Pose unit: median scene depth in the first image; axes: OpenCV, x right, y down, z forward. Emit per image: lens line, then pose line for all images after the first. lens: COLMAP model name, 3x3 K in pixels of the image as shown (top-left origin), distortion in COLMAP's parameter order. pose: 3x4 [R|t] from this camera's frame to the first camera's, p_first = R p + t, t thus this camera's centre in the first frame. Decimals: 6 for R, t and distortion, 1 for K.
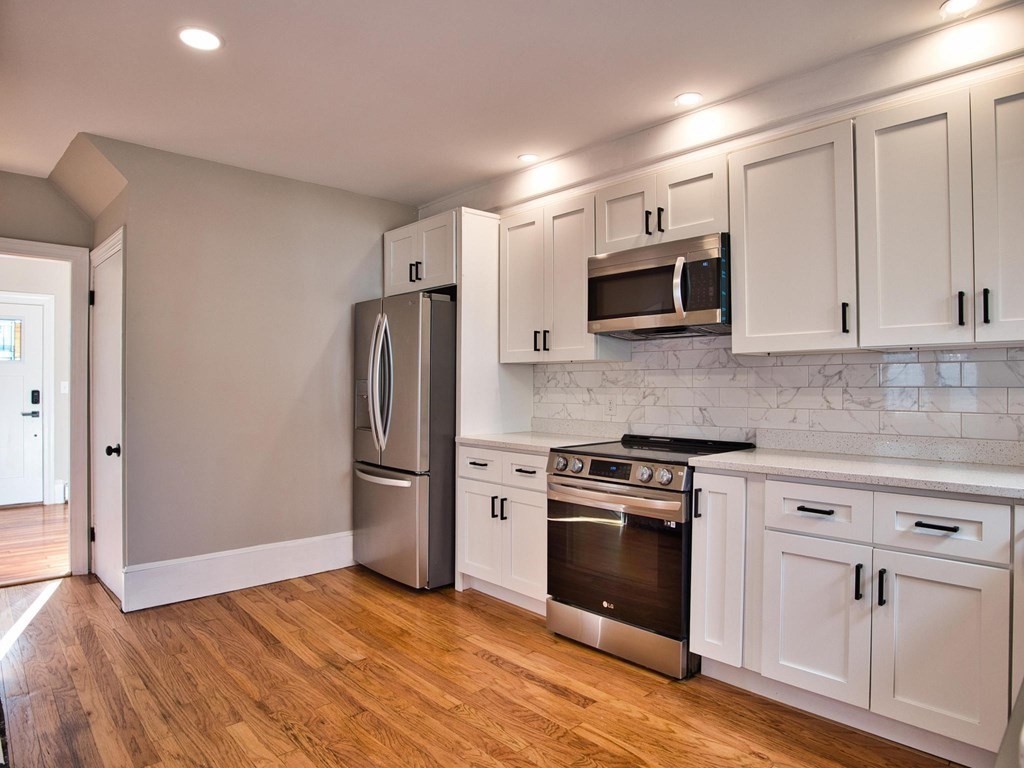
lens RADIAL K [[617.5, 0, 510.4], [0, 617.5, 383.0], [0, 0, 1]] dist [-0.102841, 0.040861]
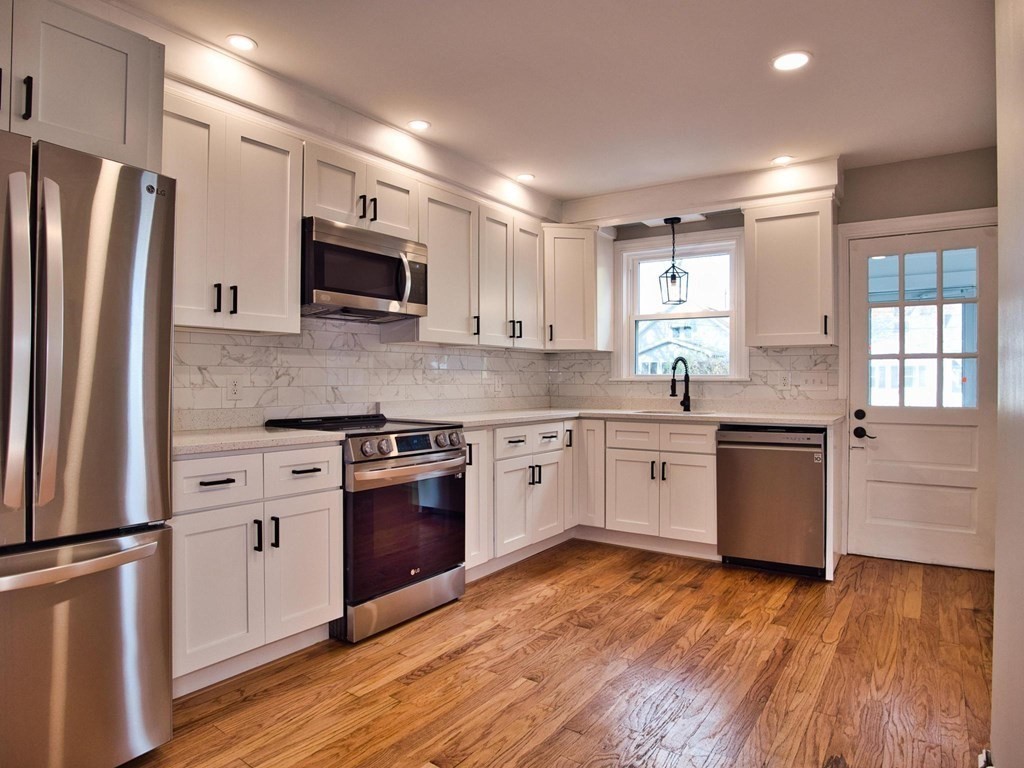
lens RADIAL K [[617.5, 0, 510.4], [0, 617.5, 383.0], [0, 0, 1]] dist [-0.102841, 0.040861]
pose [[-0.205751, -0.005896, 0.978587, -0.889022], [-0.006963, 0.999965, 0.004561, 0.030322], [-0.978580, -0.005875, -0.205785, 1.032015]]
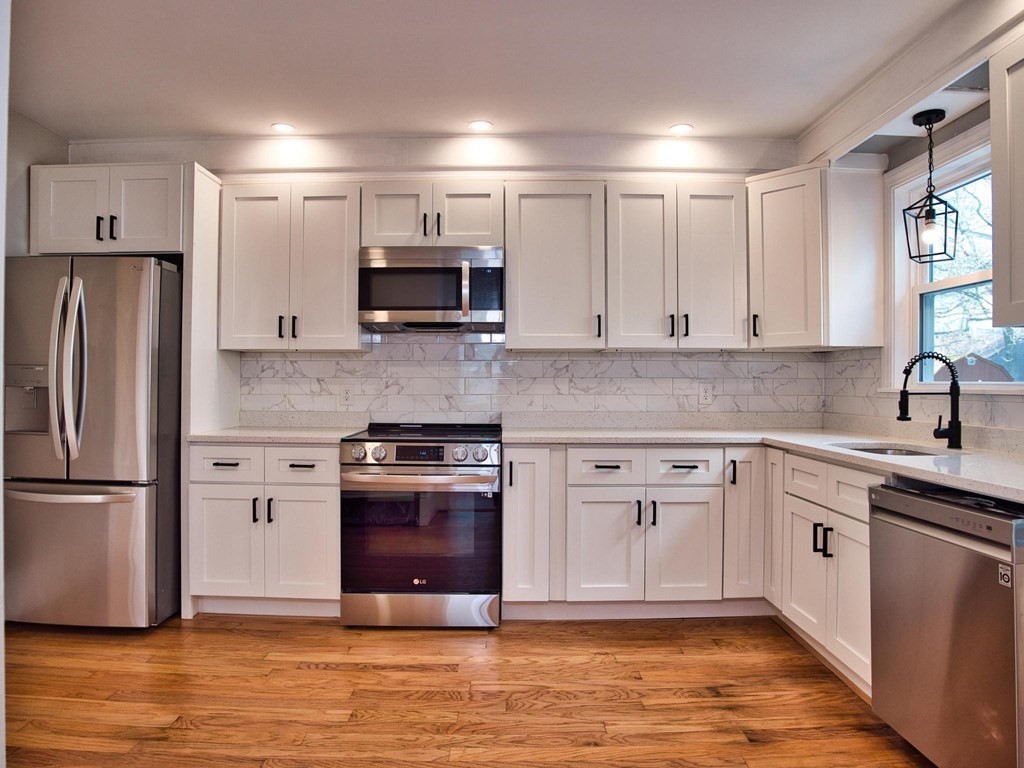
lens RADIAL K [[623.4, 0, 507.9], [0, 623.4, 382.7], [0, 0, 1]] dist [-0.109093, 0.044691]
pose [[0.681266, 0.002000, 0.732033, -0.506431], [-0.005962, 0.999978, 0.002817, 0.014287], [-0.732011, -0.006284, 0.681263, 0.155598]]
